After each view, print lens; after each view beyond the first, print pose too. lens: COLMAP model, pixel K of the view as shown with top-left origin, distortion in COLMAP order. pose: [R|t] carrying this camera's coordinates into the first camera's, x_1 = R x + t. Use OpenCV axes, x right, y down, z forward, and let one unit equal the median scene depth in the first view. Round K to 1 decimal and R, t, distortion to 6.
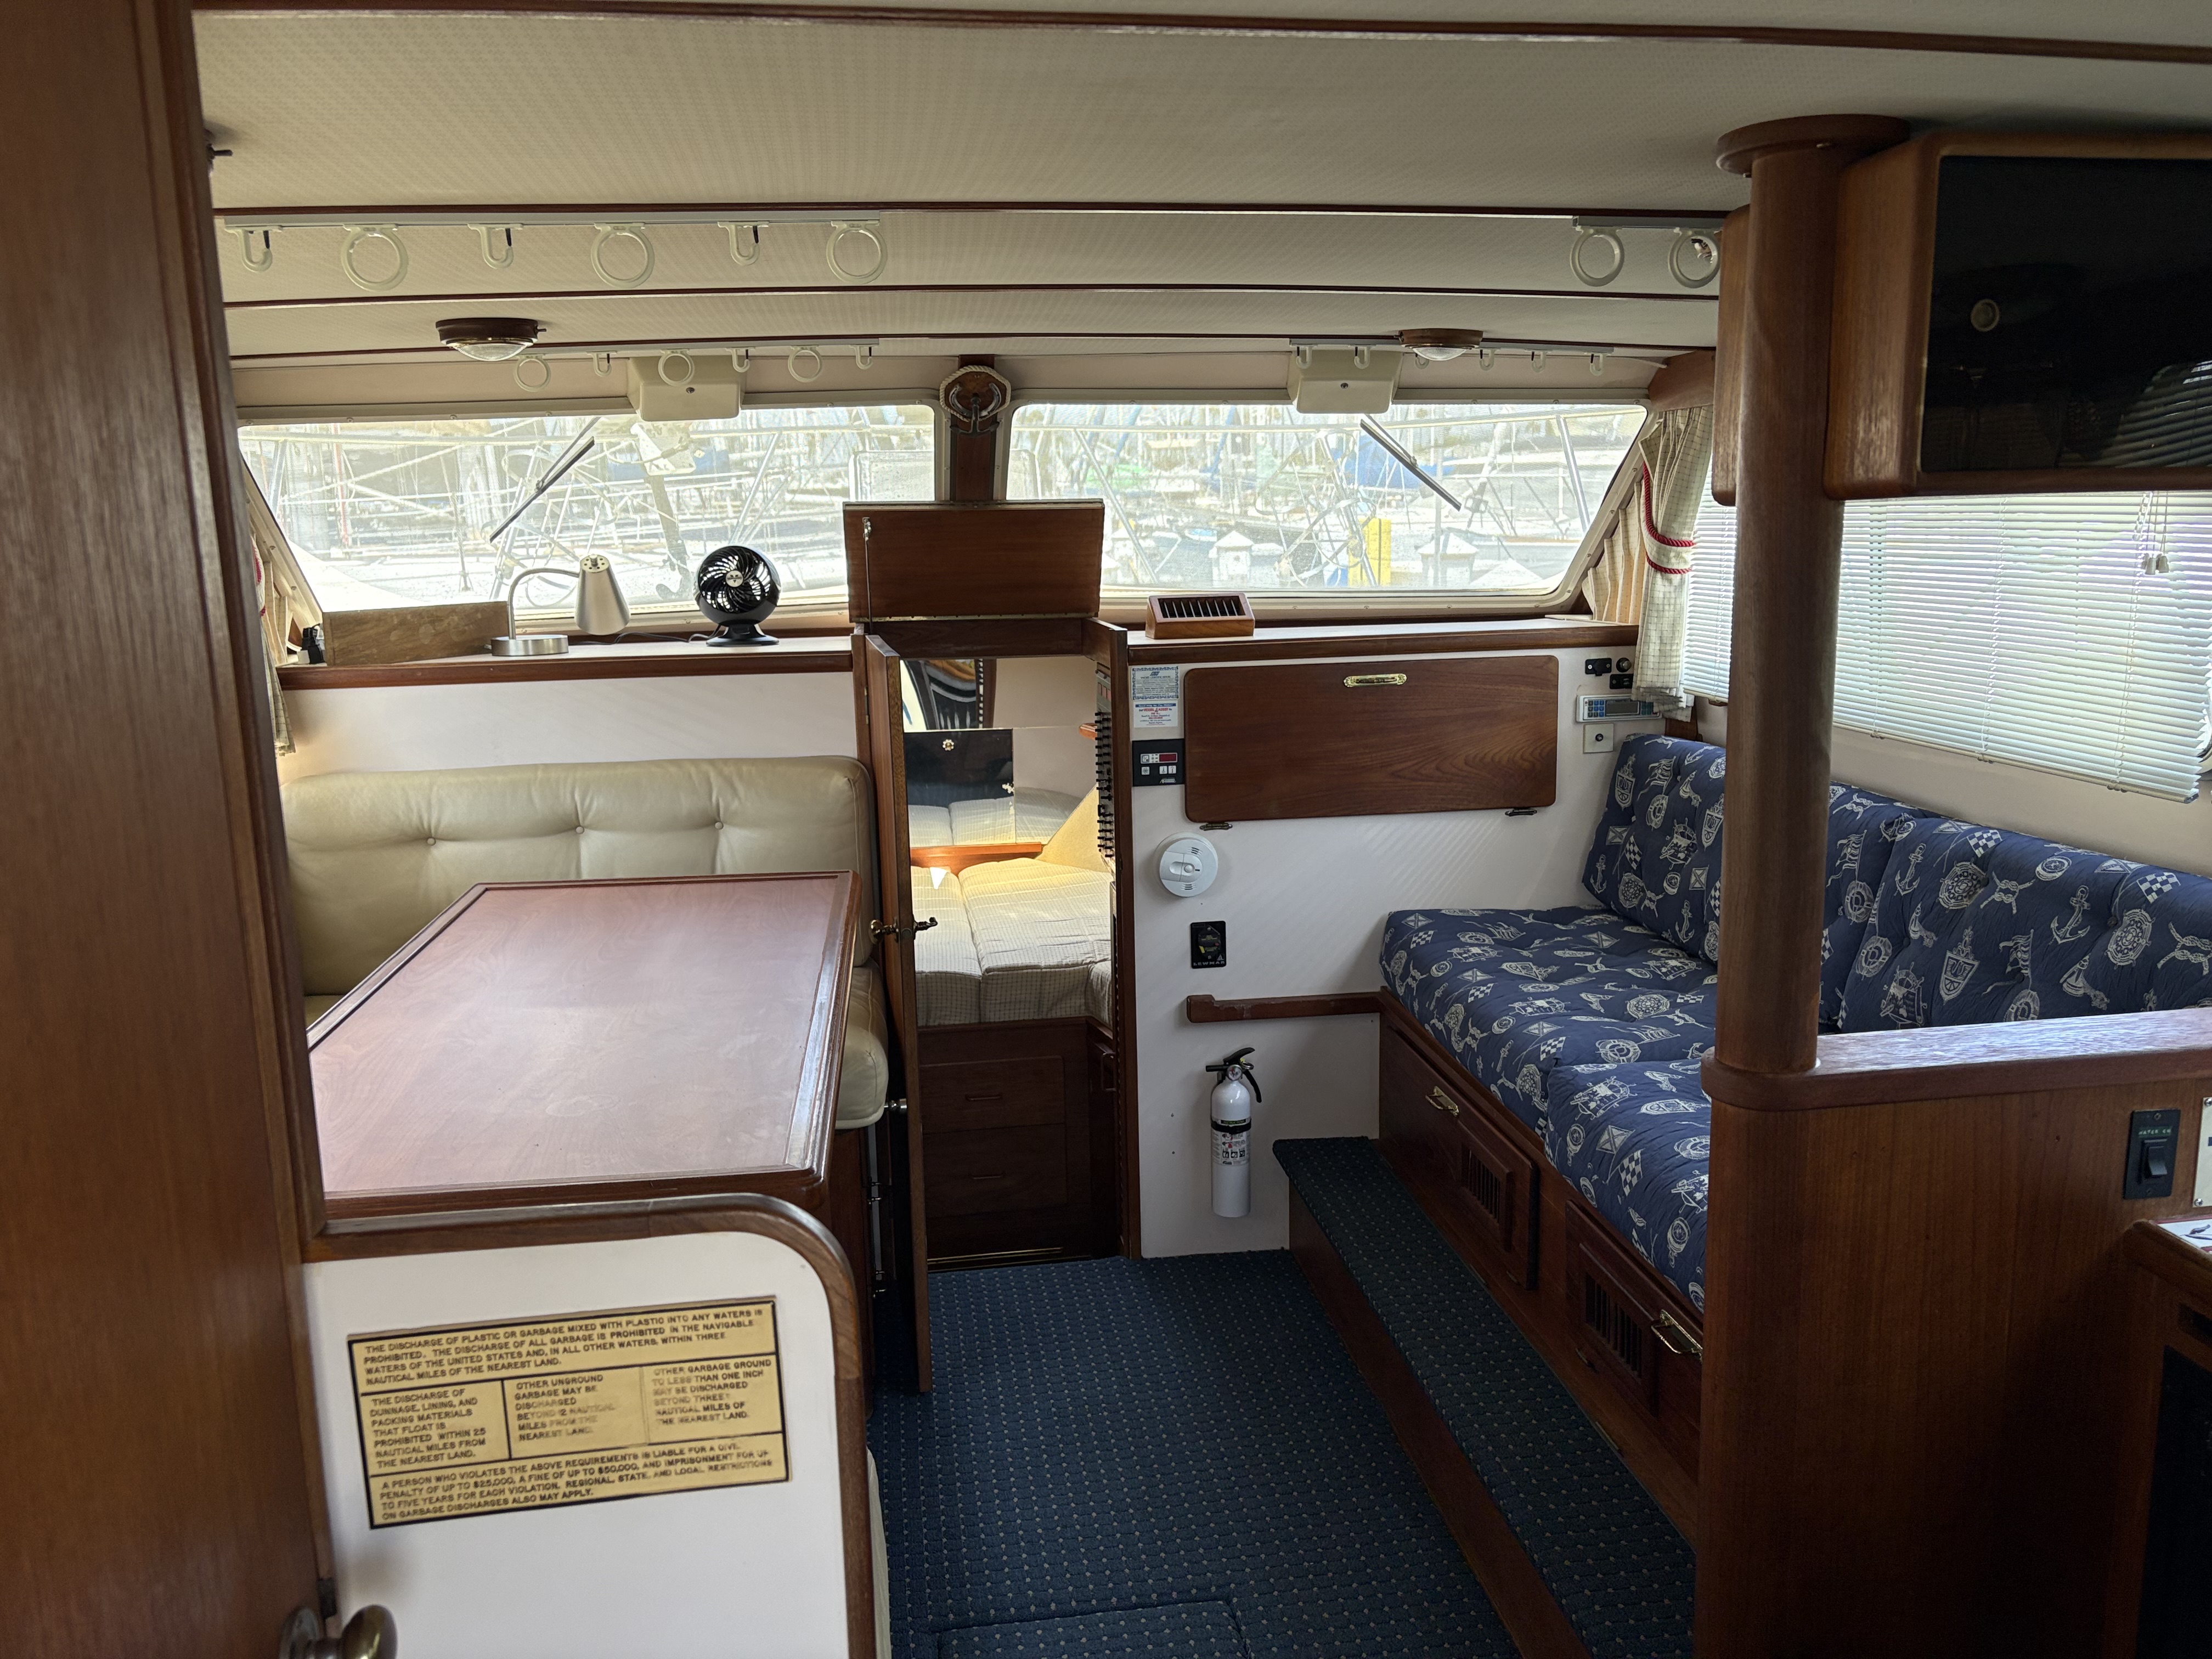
lens RADIAL K [[1666.3, 0, 1114.4], [0, 1666.3, 828.6], [0, 0, 1]] dist [0.050738, -0.053808]
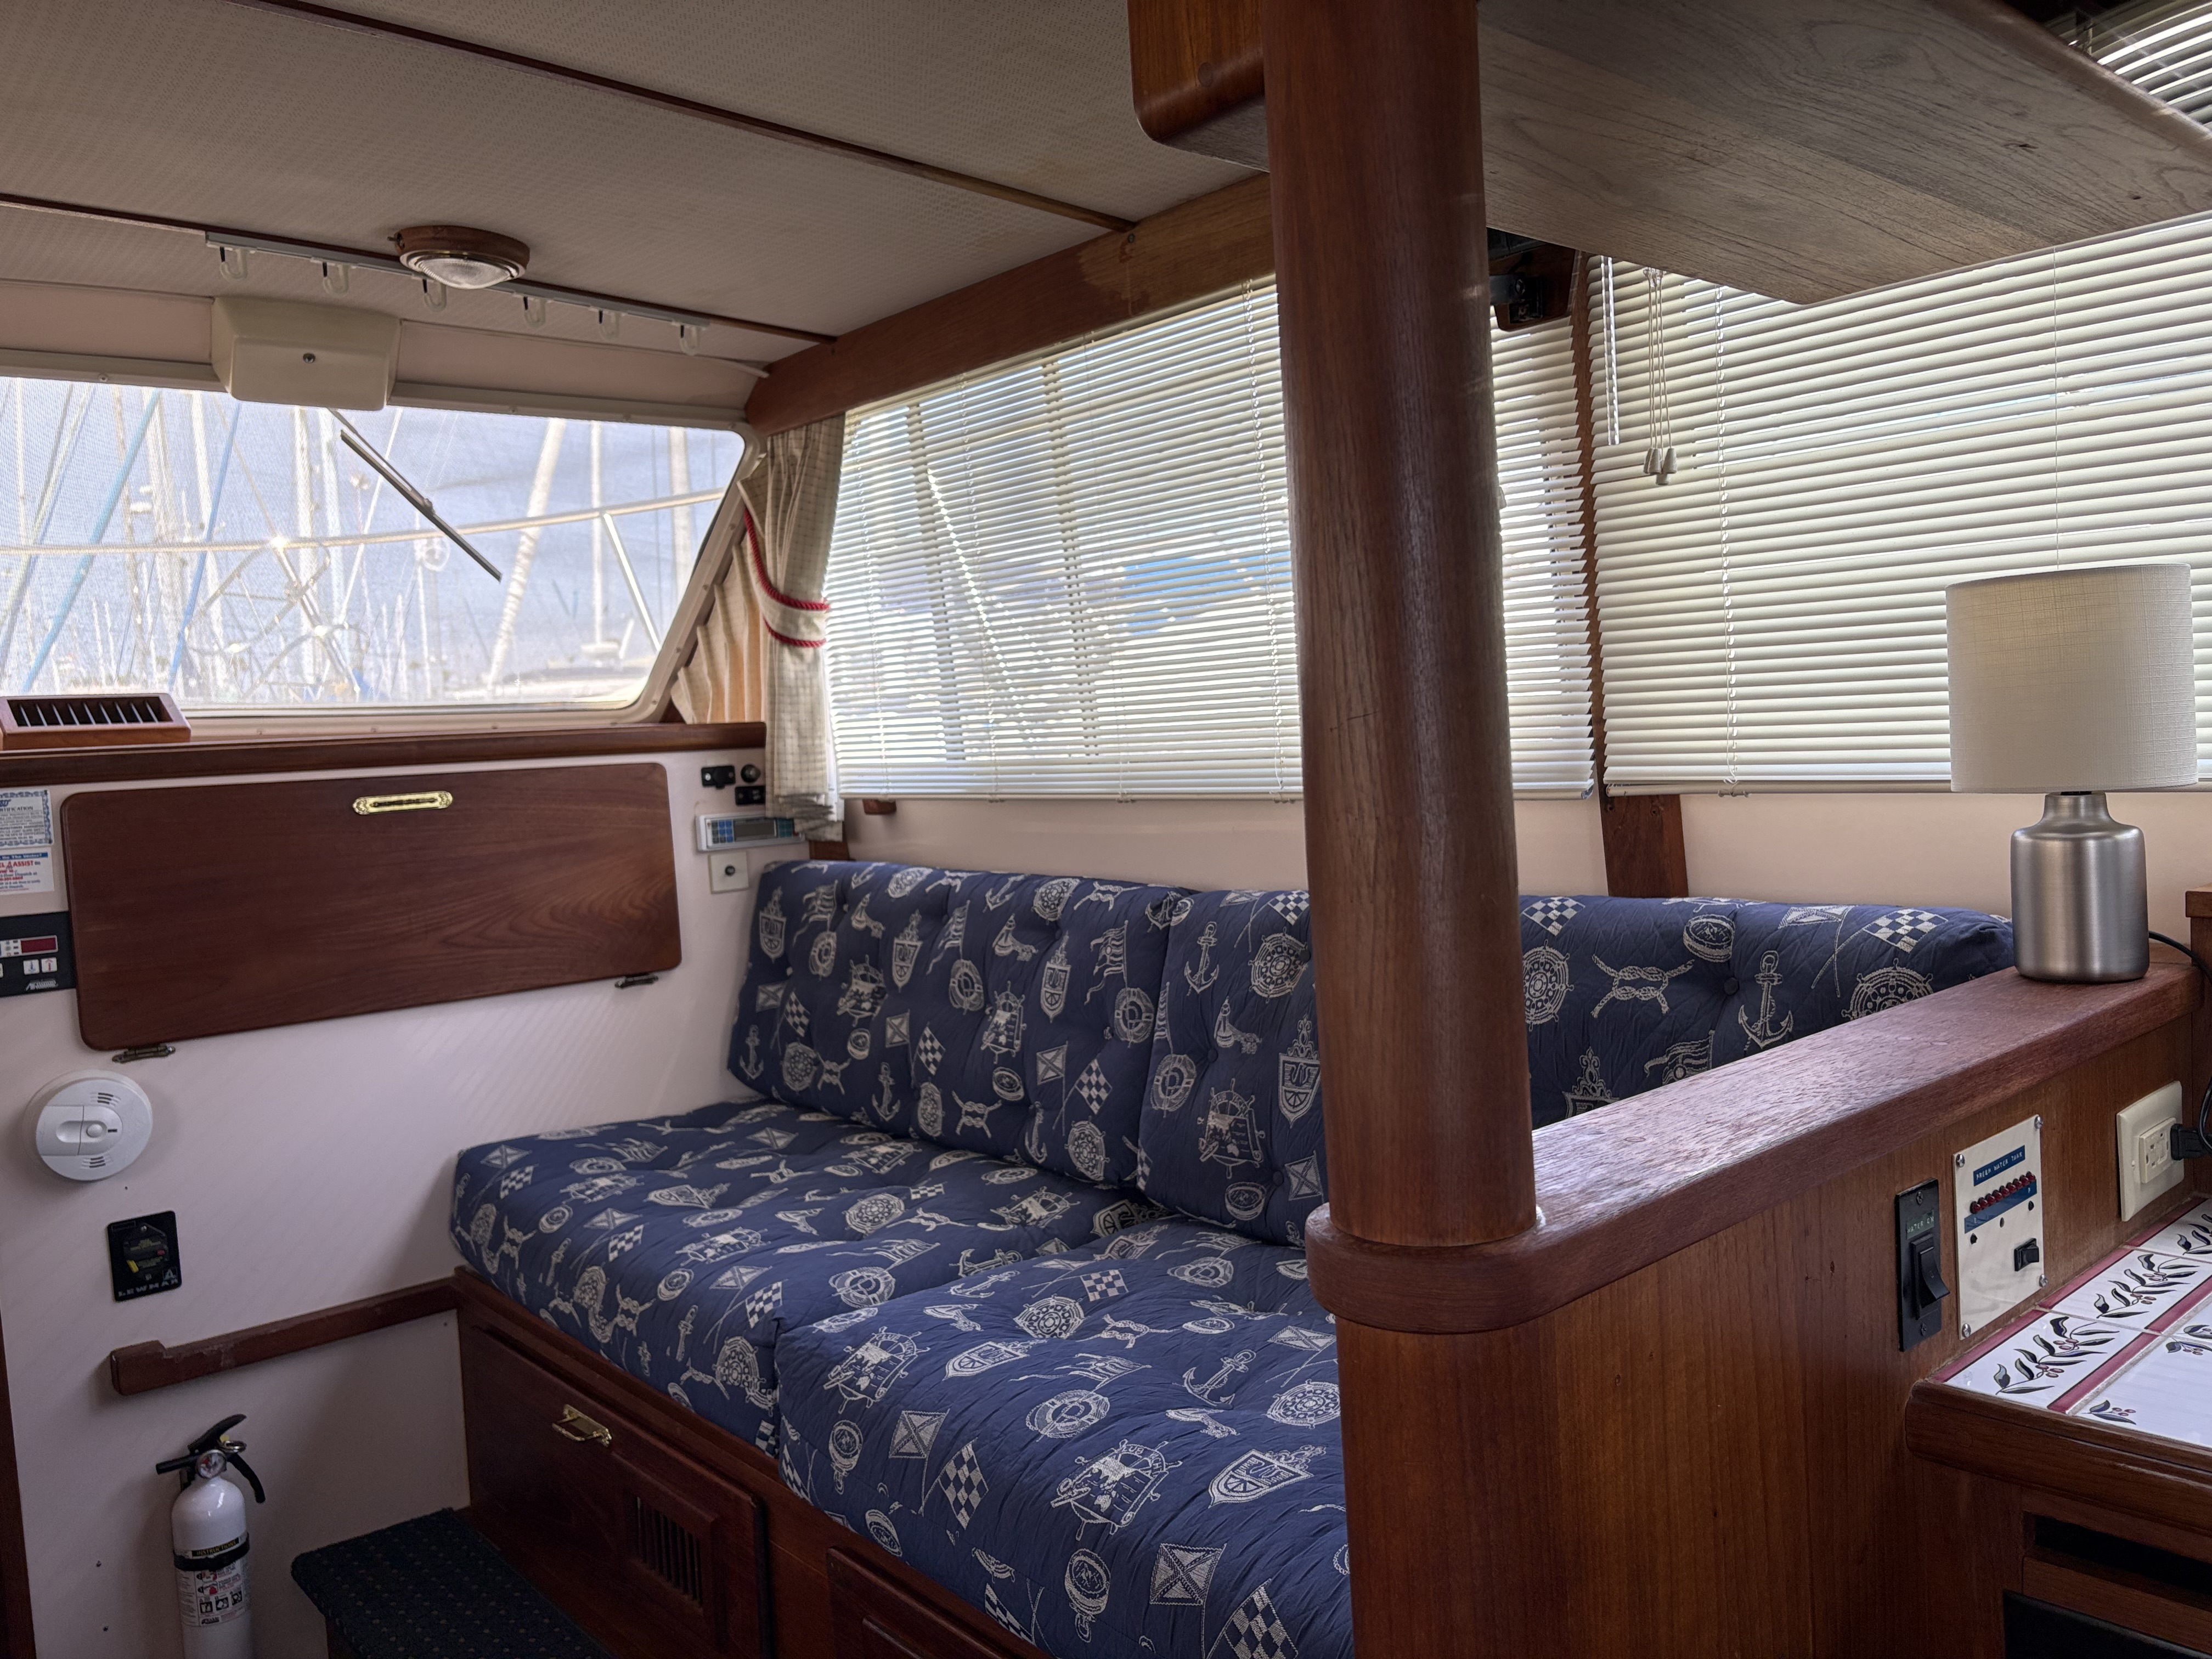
lens RADIAL K [[1666.3, 0, 1089.3], [0, 1666.3, 841.2], [0, 0, 1]] dist [0.050738, -0.053808]
pose [[0.842619, -0.060379, 0.535114, 0.028798], [0.135955, 0.985357, -0.102901, 0.033150], [-0.521065, 0.159458, 0.838489, 0.308494]]
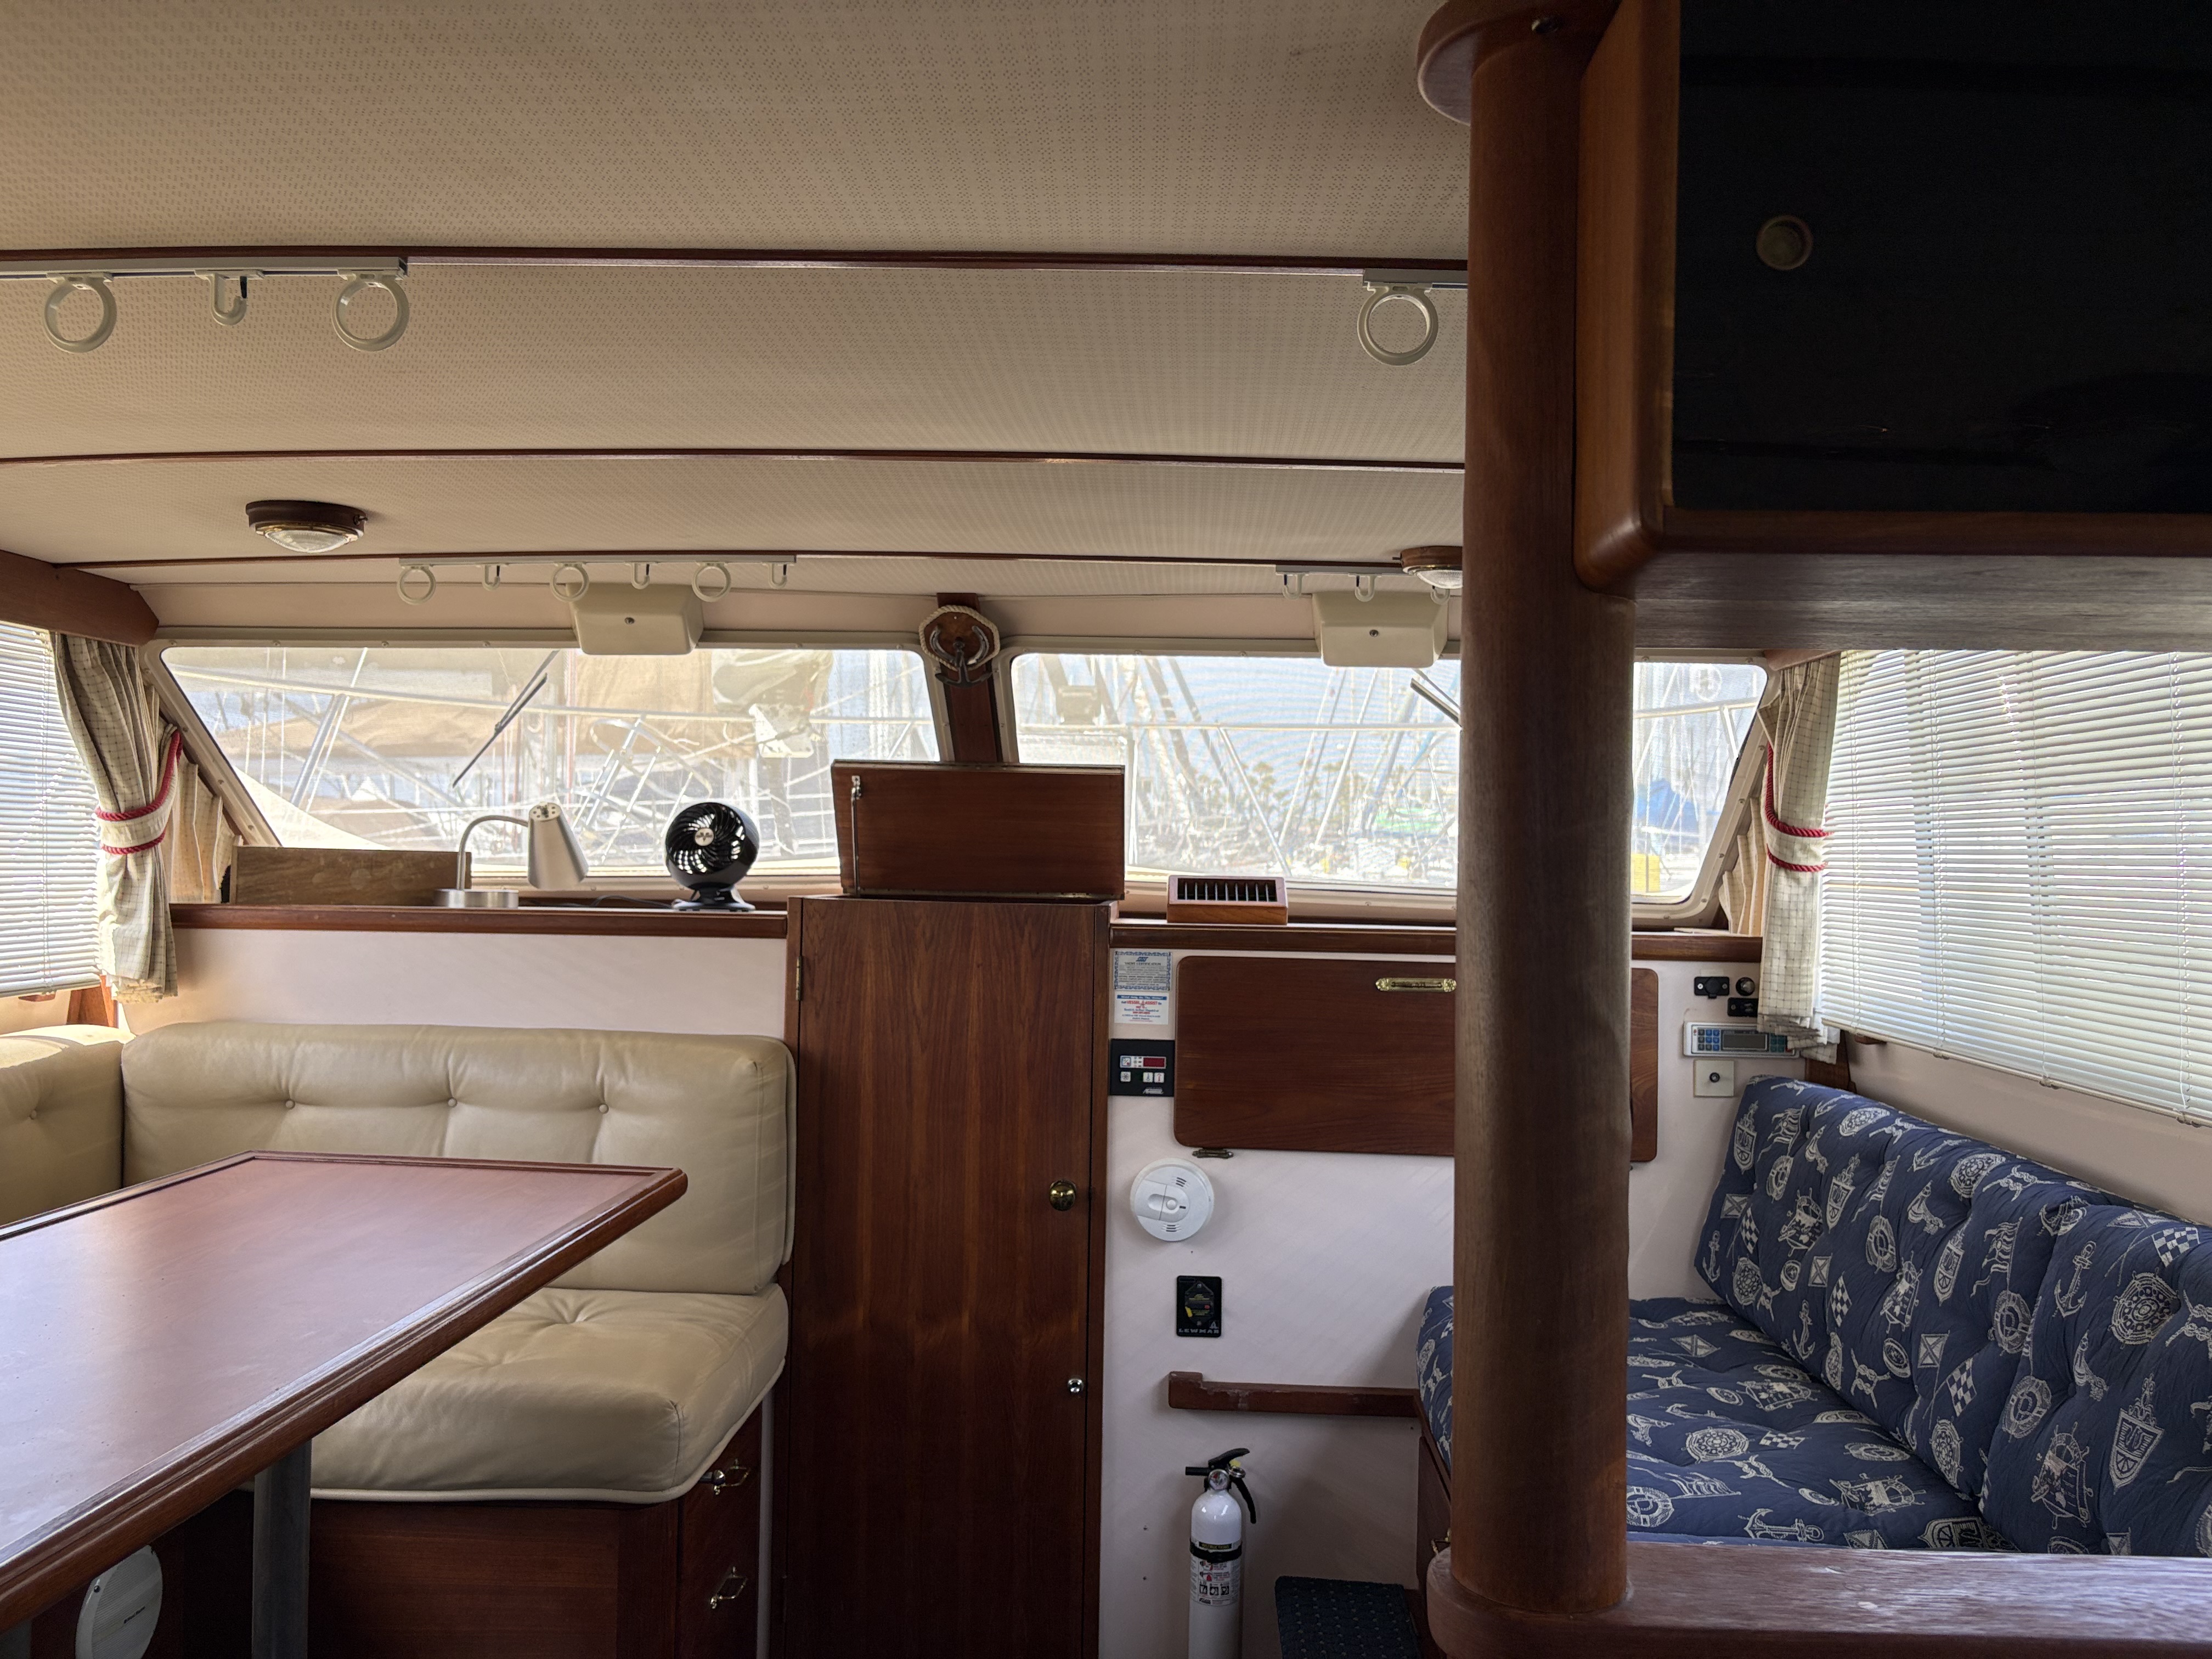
lens RADIAL K [[1666.3, 0, 1109.1], [0, 1666.3, 833.7], [0, 0, 1]] dist [0.050738, -0.053808]
pose [[0.981738, 0.037158, -0.186571, 0.163773], [-0.073603, 0.978550, -0.192410, 0.006208], [0.175420, 0.202629, 0.963415, 0.183603]]
